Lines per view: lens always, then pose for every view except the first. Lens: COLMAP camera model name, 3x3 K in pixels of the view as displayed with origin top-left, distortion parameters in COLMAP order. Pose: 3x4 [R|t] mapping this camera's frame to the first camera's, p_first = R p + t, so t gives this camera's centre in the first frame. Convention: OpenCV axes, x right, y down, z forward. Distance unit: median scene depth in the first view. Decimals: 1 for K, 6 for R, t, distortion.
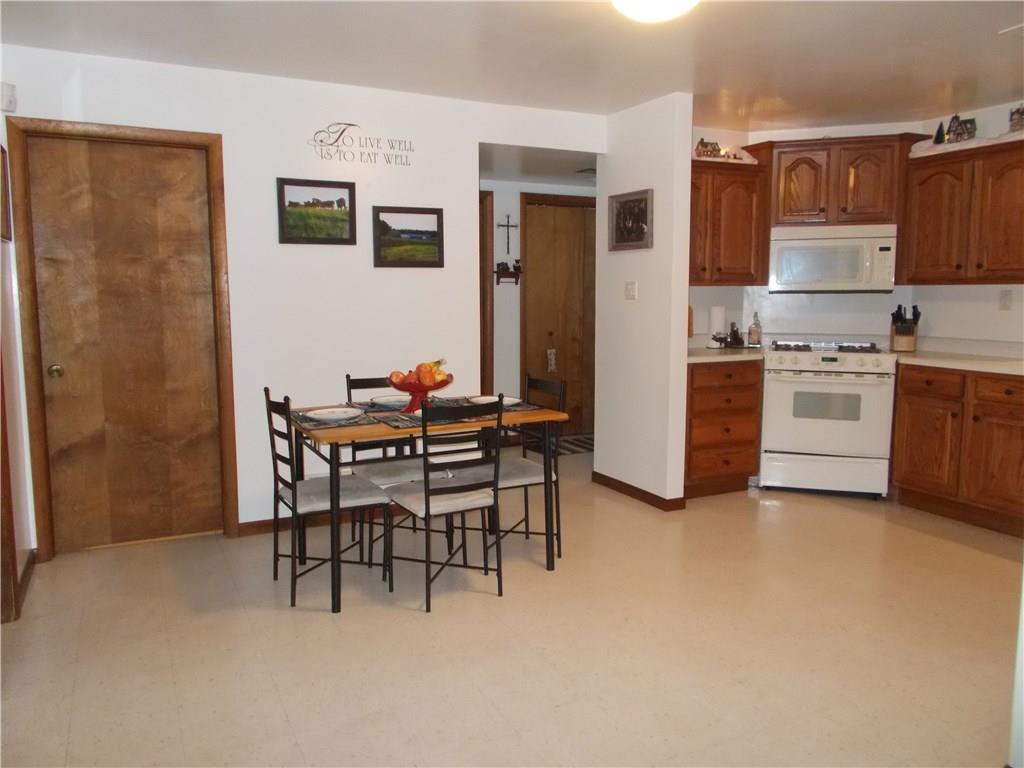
lens RADIAL K [[781.5, 0, 511.4], [0, 781.5, 382.8], [0, 0, 1]] dist [0.007547, -0.008489]
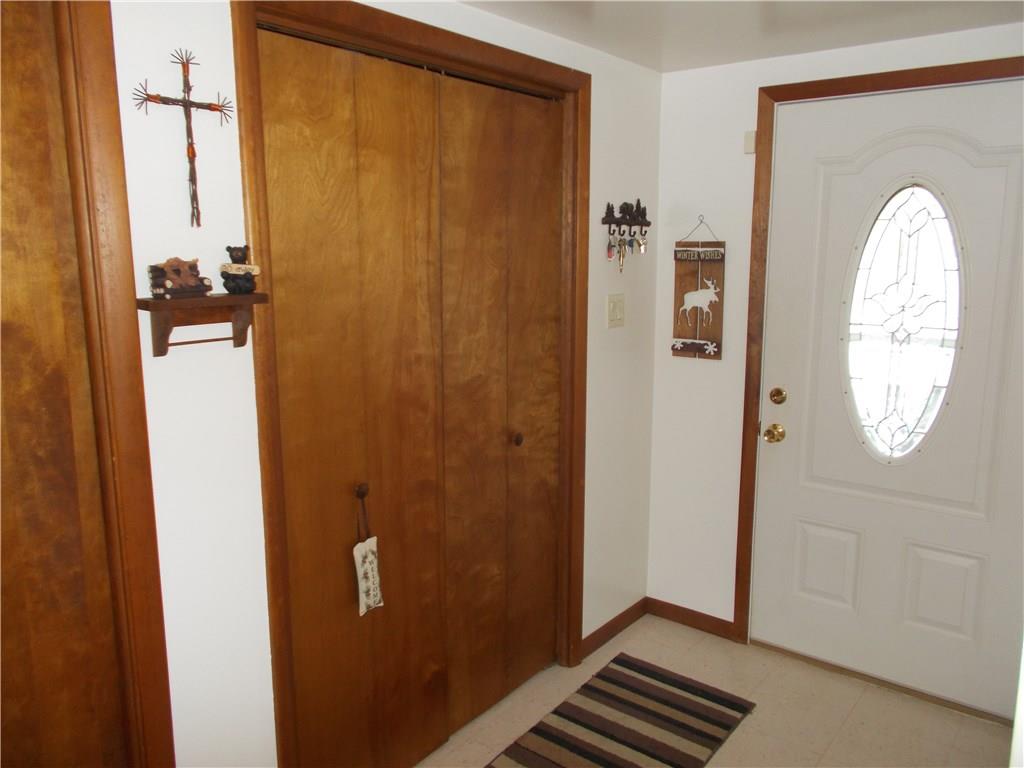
lens RADIAL K [[781.5, 0, 502.5], [0, 781.5, 380.9], [0, 0, 1]] dist [0.007547, -0.008489]
pose [[0.905613, -0.075022, 0.417418, -0.031206], [0.048667, 0.996111, 0.073444, -0.176780], [-0.421304, -0.046197, 0.905742, 1.008299]]
